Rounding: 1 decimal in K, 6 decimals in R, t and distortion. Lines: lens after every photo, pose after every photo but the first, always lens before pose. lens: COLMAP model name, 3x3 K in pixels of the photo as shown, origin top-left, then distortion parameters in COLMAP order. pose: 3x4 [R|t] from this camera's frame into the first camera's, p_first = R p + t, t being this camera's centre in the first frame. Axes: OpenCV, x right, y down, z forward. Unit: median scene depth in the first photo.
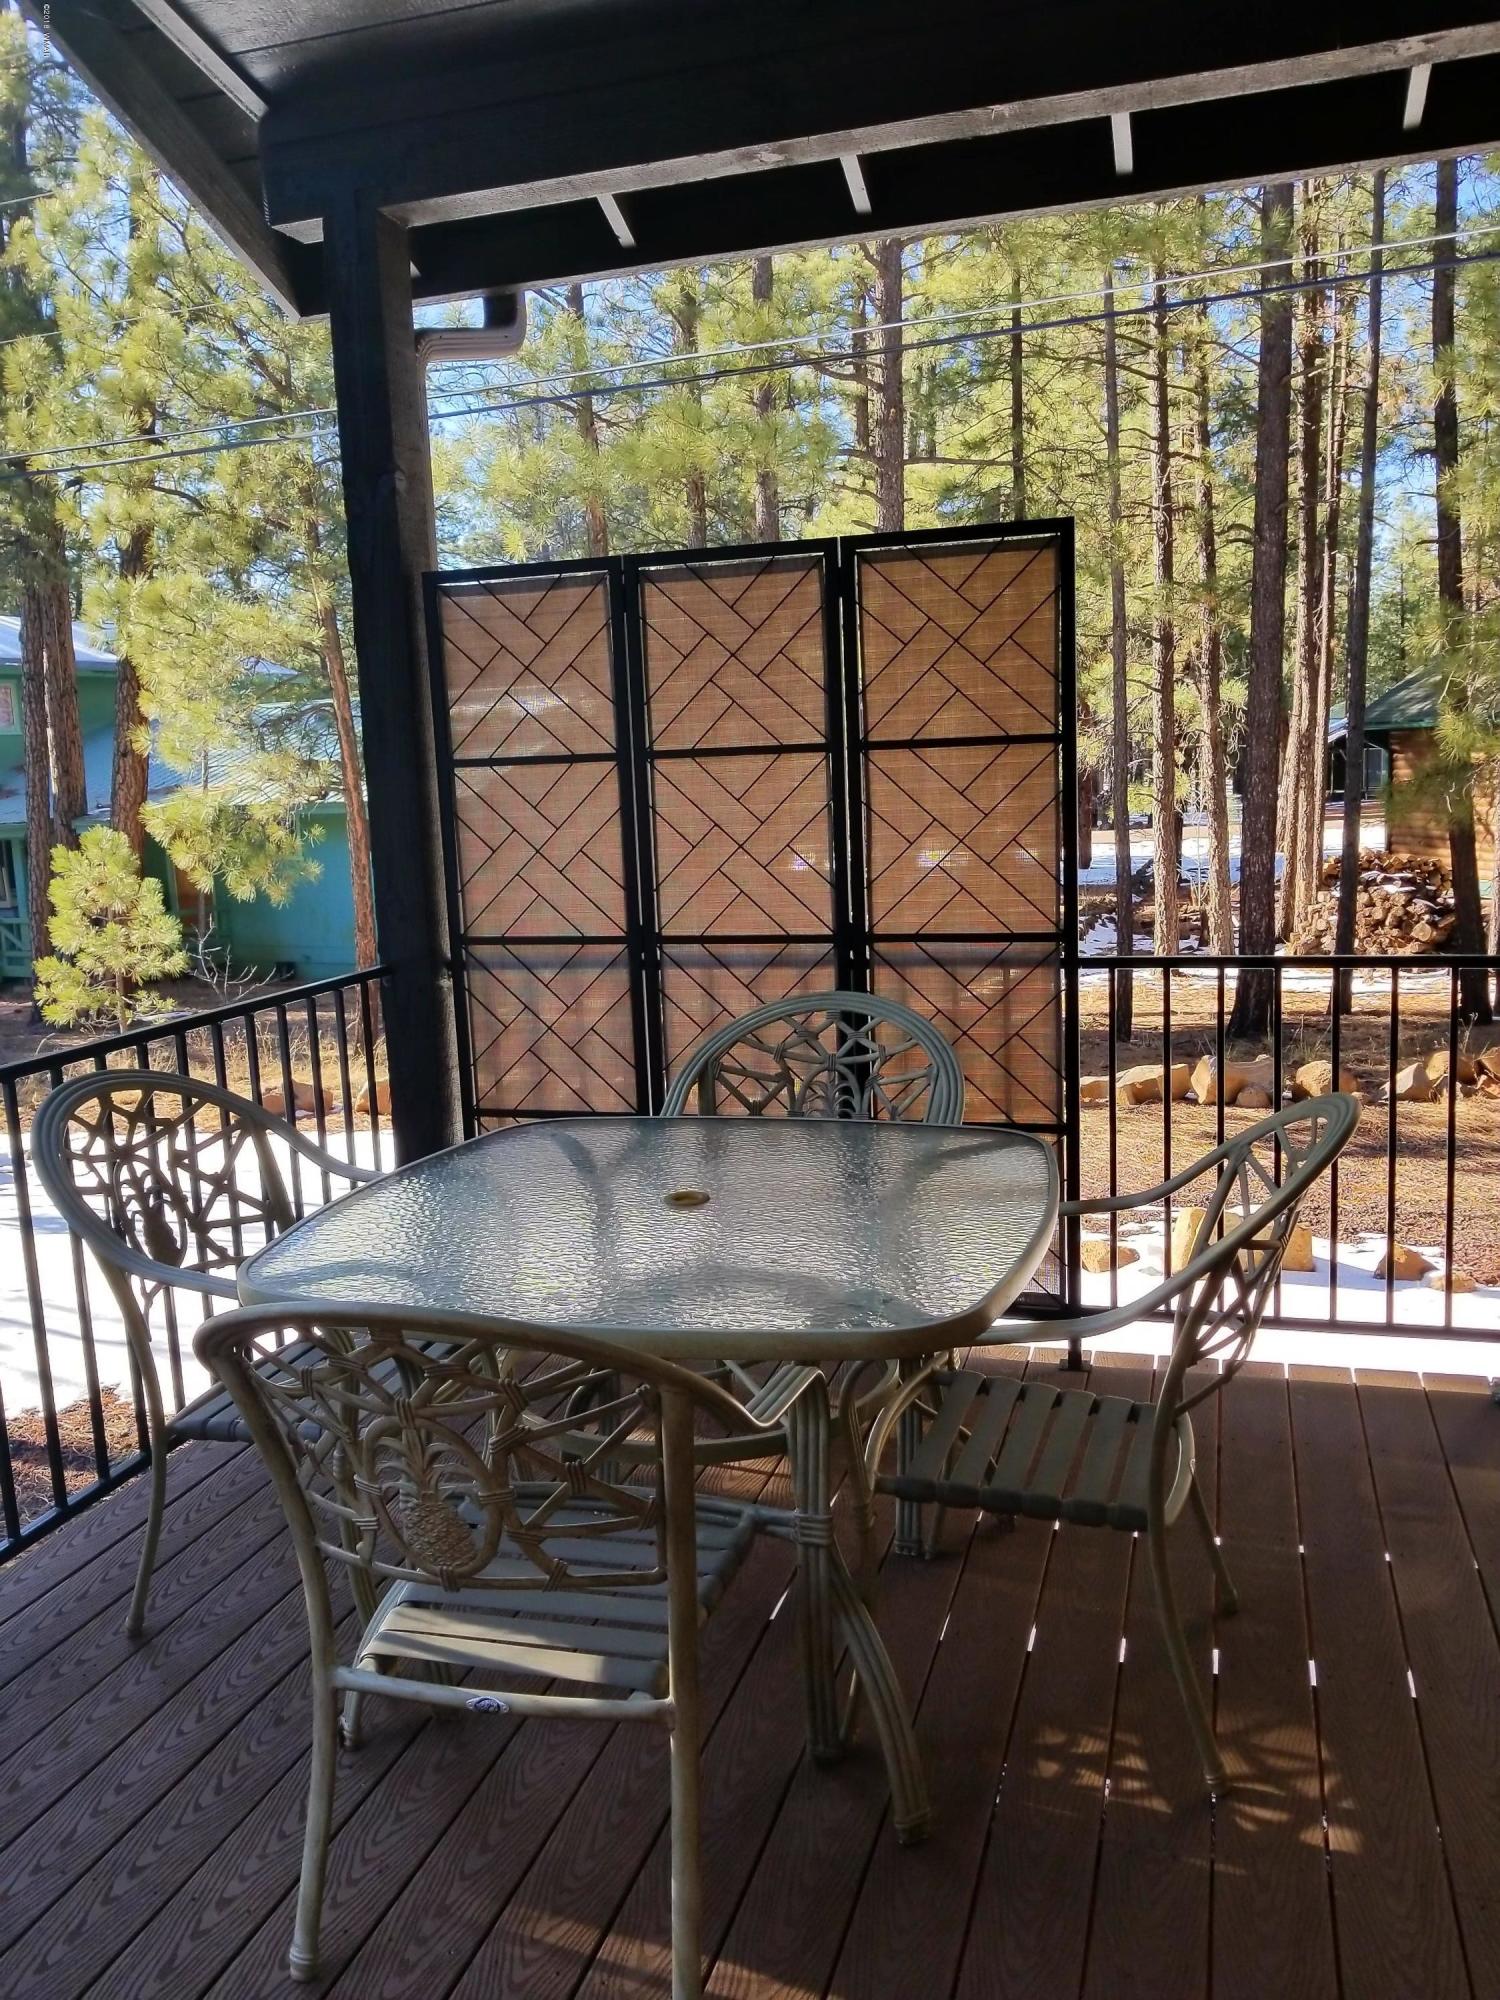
lens RADIAL K [[1572.4, 0, 741.1], [0, 1572.4, 1015.9], [0, 0, 1]] dist [-0.007882, -0.000607]
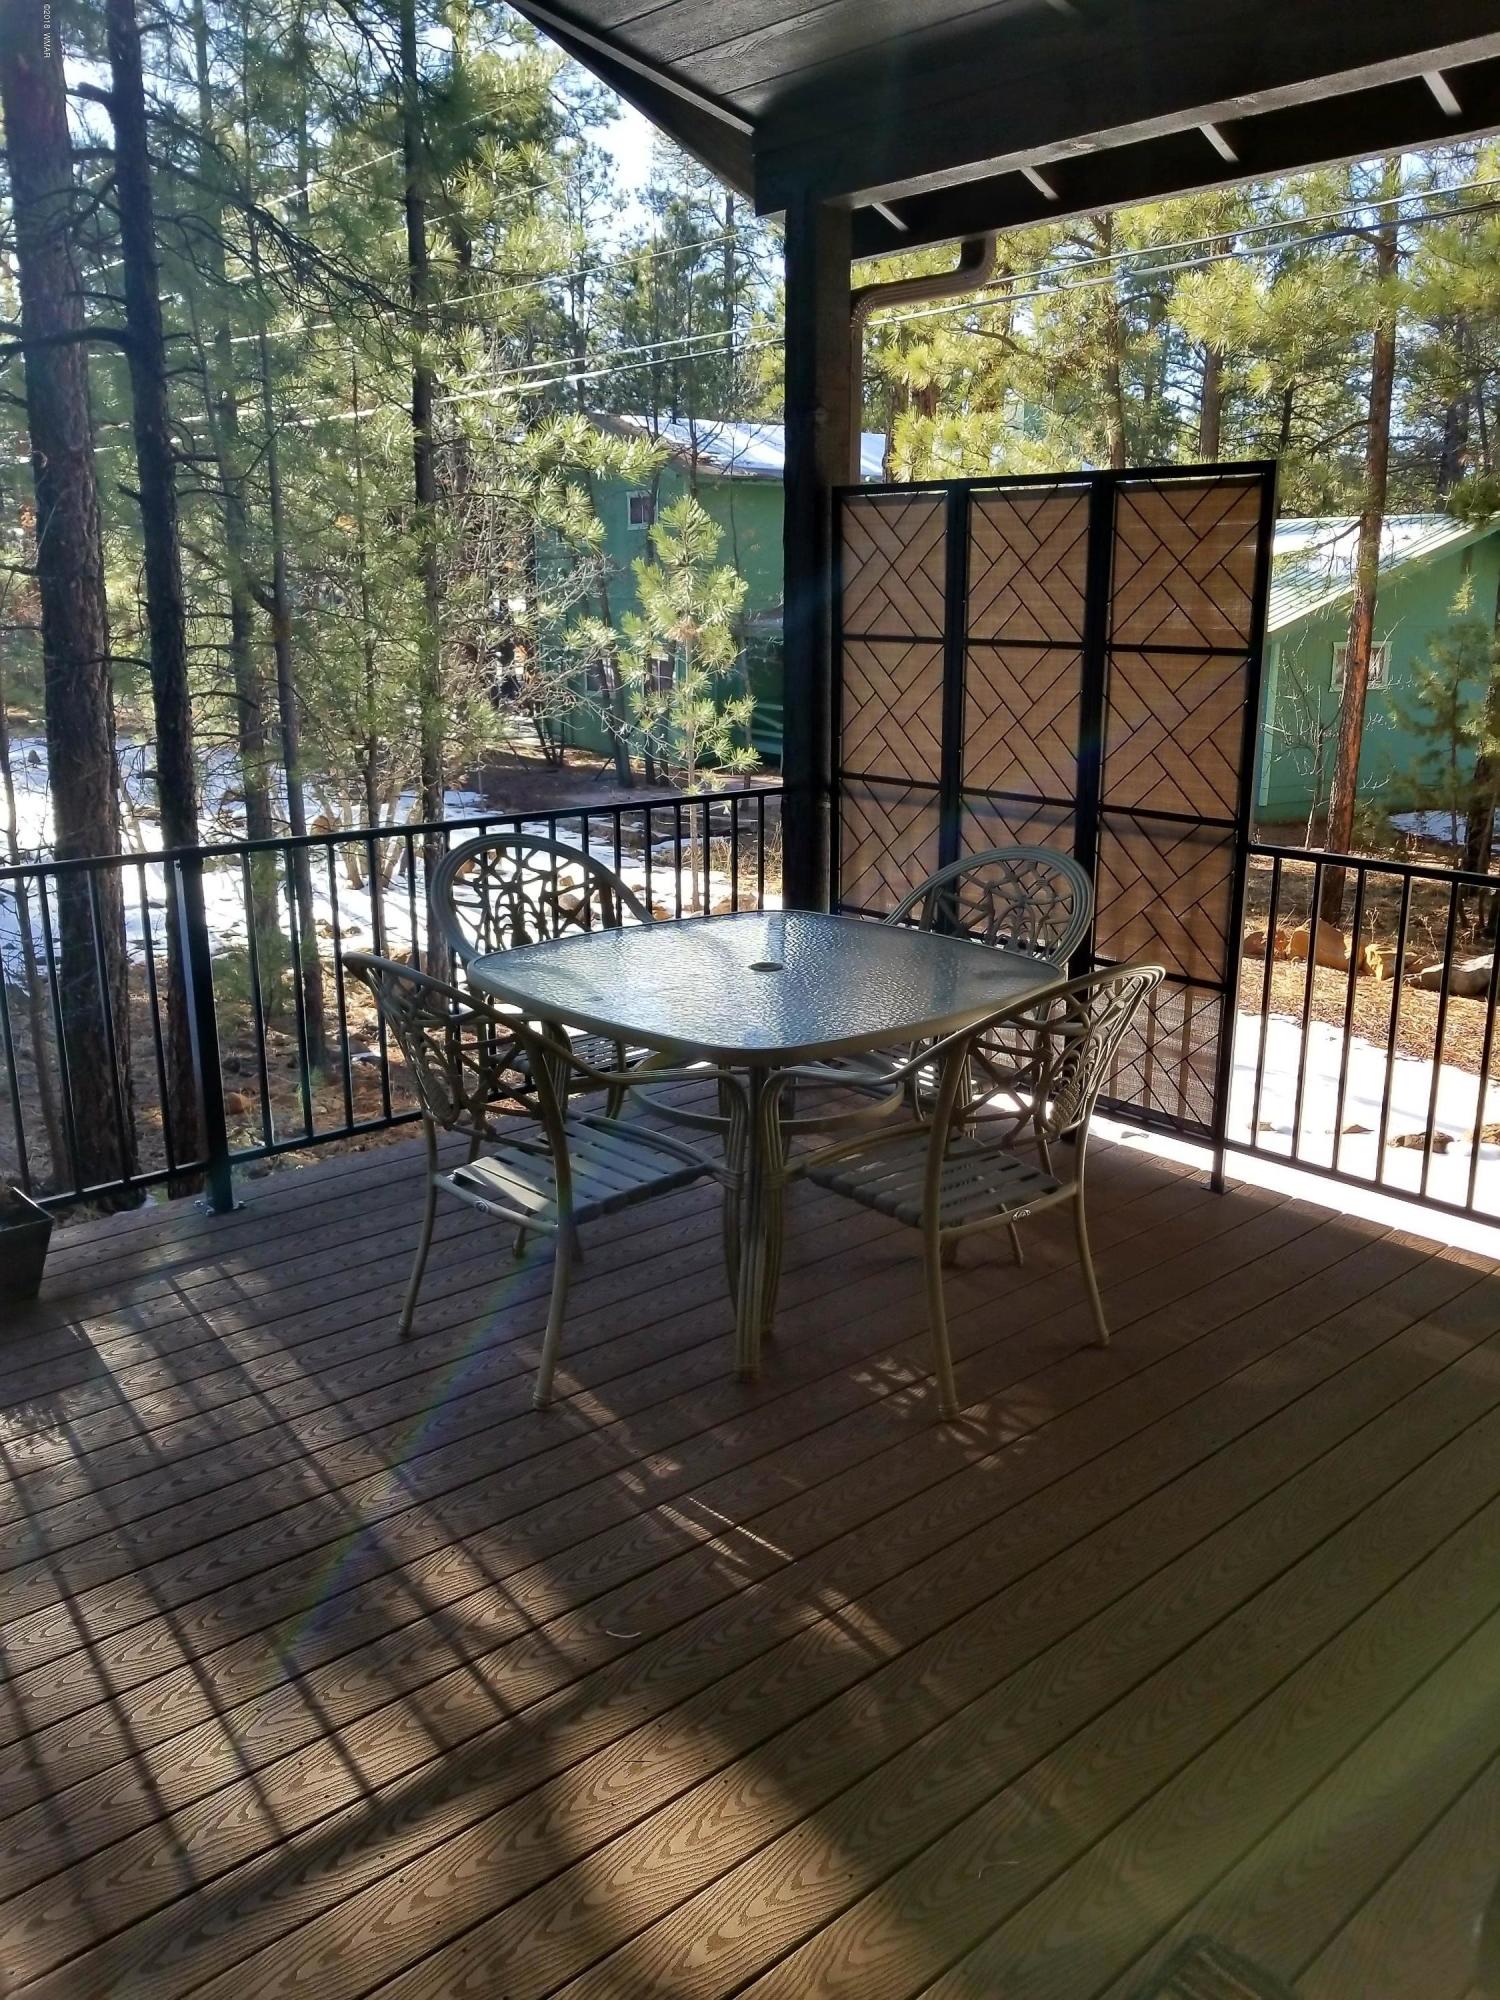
lens RADIAL K [[1572.4, 0, 790.0], [0, 1572.4, 1002.0], [0, 0, 1]] dist [-0.007882, -0.000607]
pose [[0.864539, 0.172349, -0.472090, 0.452287], [-0.122330, 0.983273, 0.134947, -0.033985], [0.487451, -0.058916, 0.871160, -0.175248]]
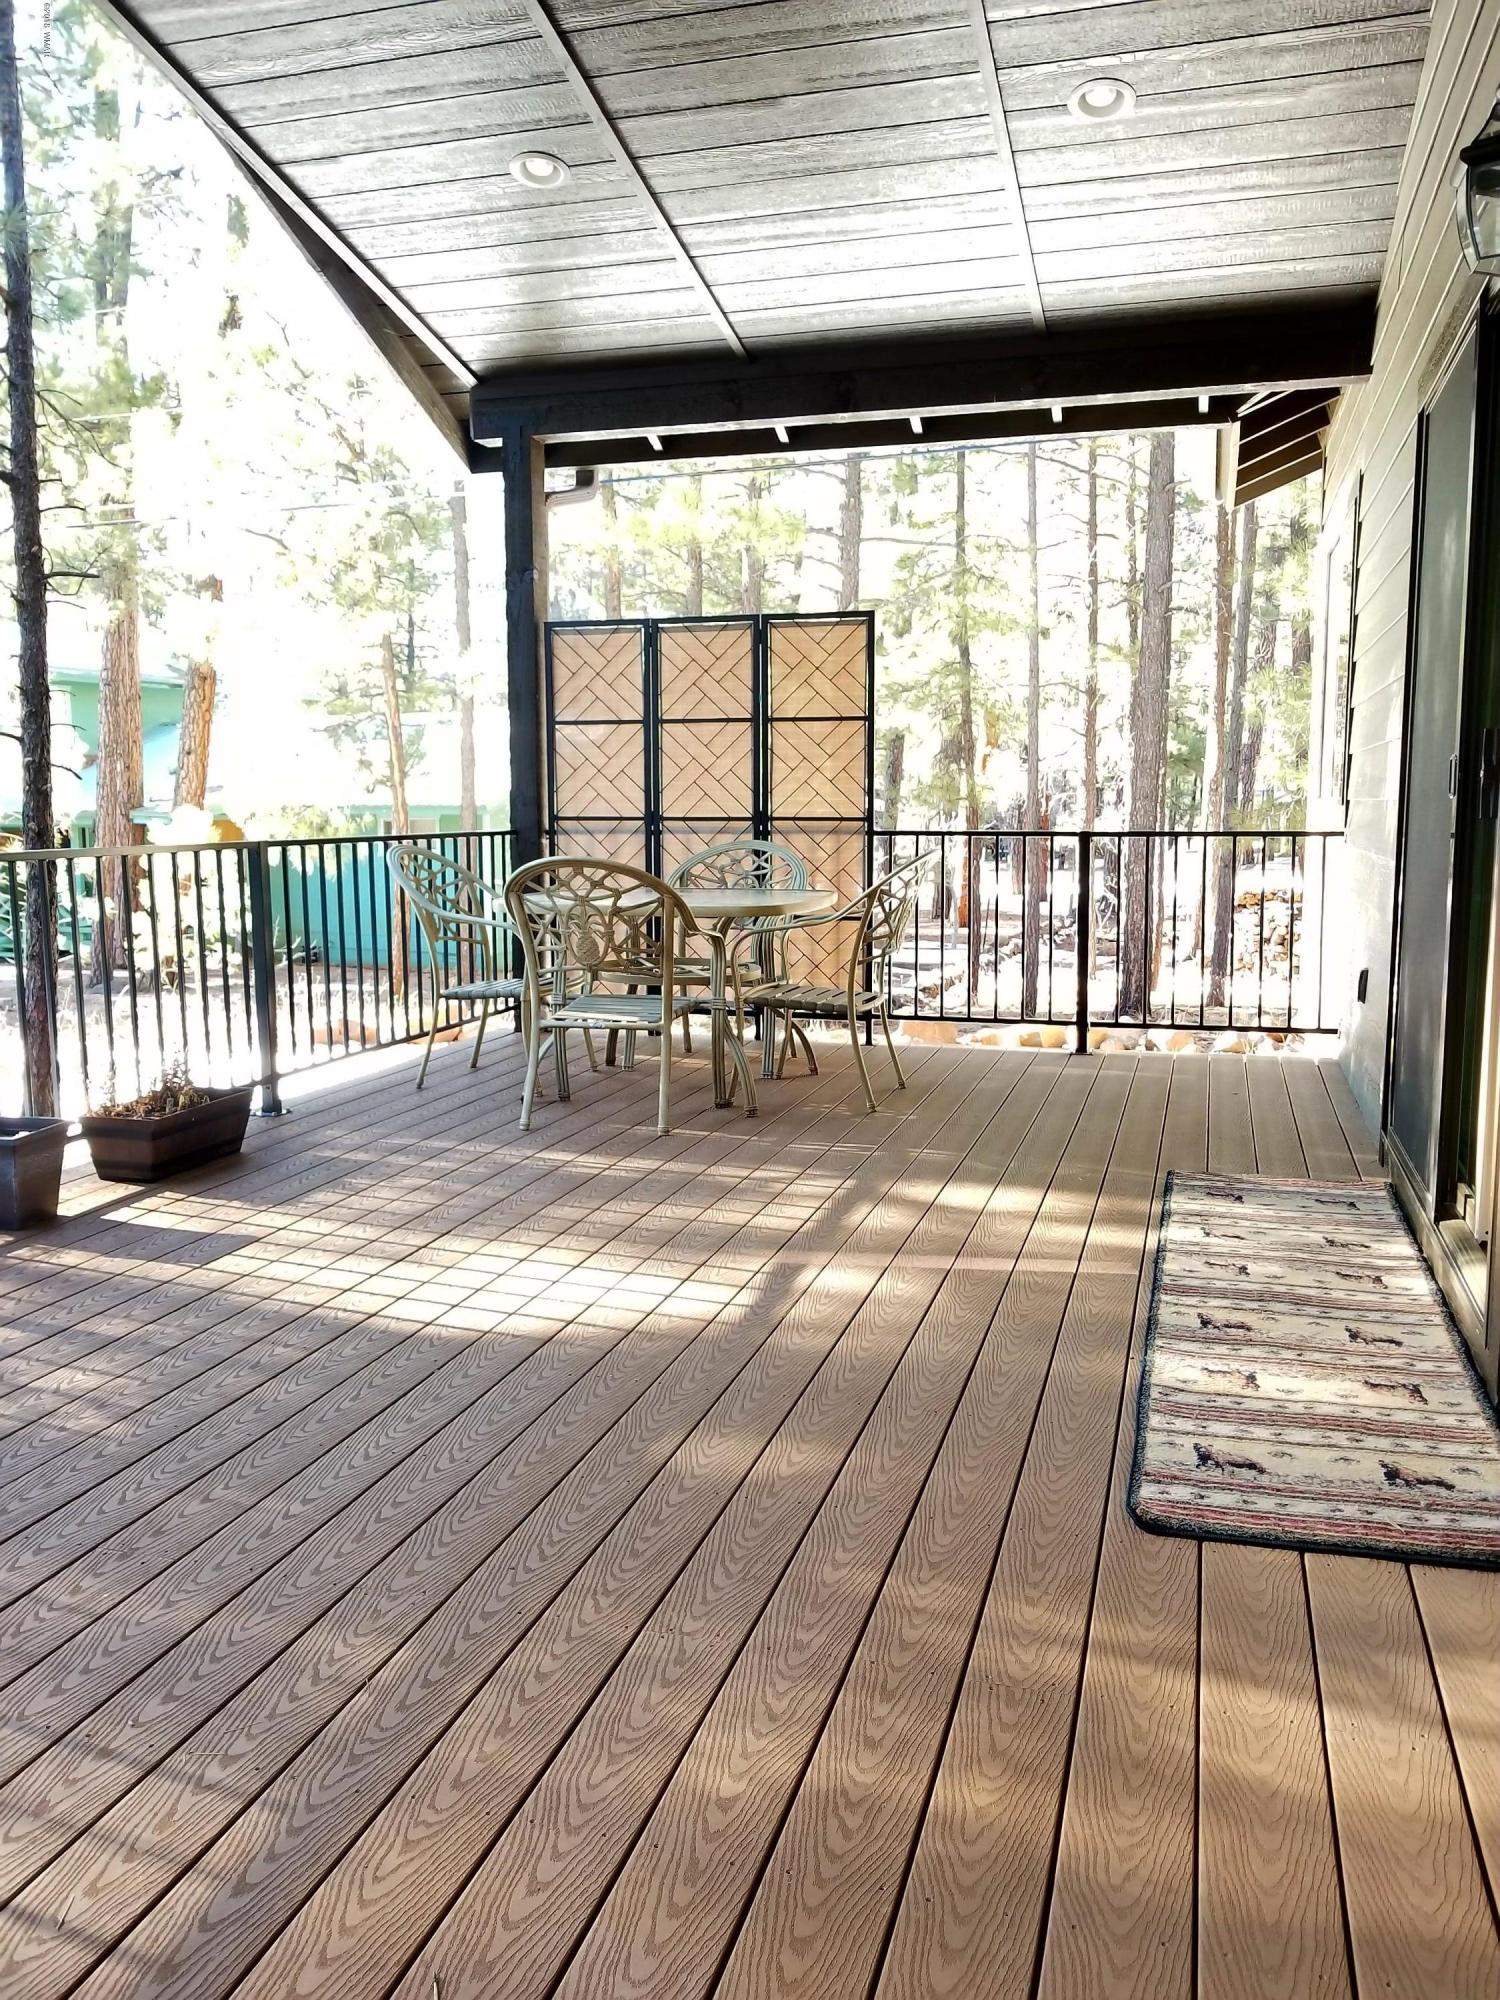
lens RADIAL K [[1572.4, 0, 767.7], [0, 1572.4, 999.8], [0, 0, 1]] dist [-0.007882, -0.000607]
pose [[0.998930, 0.037033, 0.027714, 0.031446], [-0.036015, 0.998689, -0.036376, 0.233820], [-0.029025, 0.035339, 0.998954, -0.890647]]
